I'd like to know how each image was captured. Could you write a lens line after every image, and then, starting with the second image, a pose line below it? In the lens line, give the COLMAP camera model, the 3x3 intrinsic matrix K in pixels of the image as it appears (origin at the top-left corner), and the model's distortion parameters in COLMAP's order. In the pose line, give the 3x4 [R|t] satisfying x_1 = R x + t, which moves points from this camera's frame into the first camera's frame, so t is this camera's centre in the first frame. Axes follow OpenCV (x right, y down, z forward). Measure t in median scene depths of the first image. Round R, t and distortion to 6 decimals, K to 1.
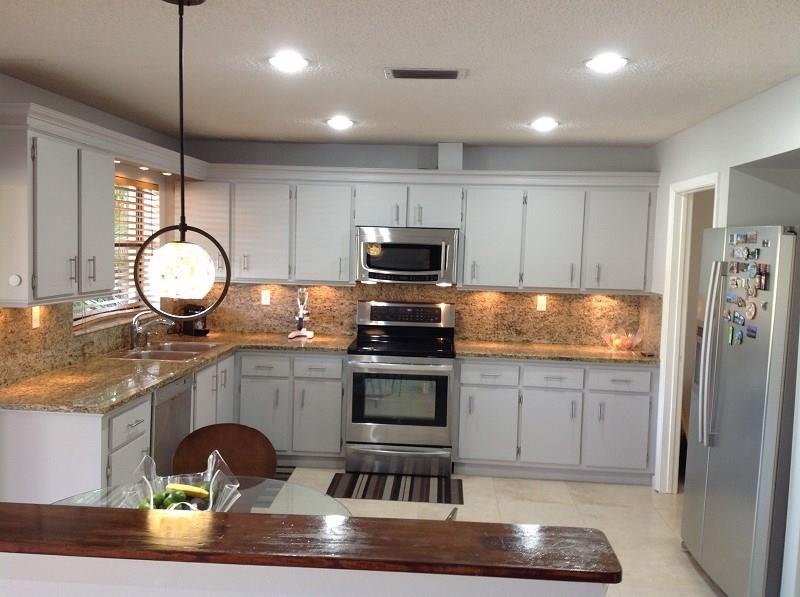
lens RADIAL K [[758.8, 0, 400.0], [0, 758.8, 298.5], [0, 0, 1]] dist [0.017472, 0.004941]
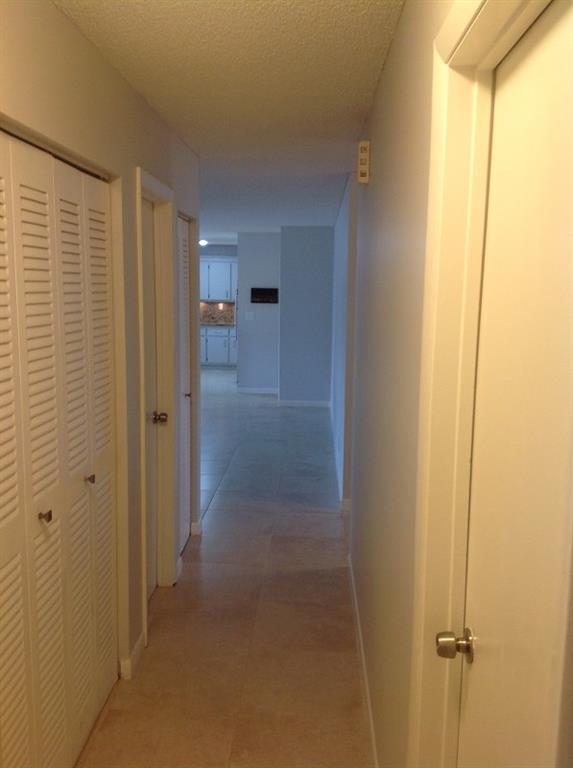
lens RADIAL K [[728.4, 0, 286.5], [0, 728.4, 384.0], [0, 0, 1]] dist [0.017472, 0.004941]
pose [[0.999603, -0.018880, 0.020934, 0.375673], [0.017524, 0.997848, 0.063191, 0.124383], [-0.022082, -0.062799, 0.997782, -1.592404]]
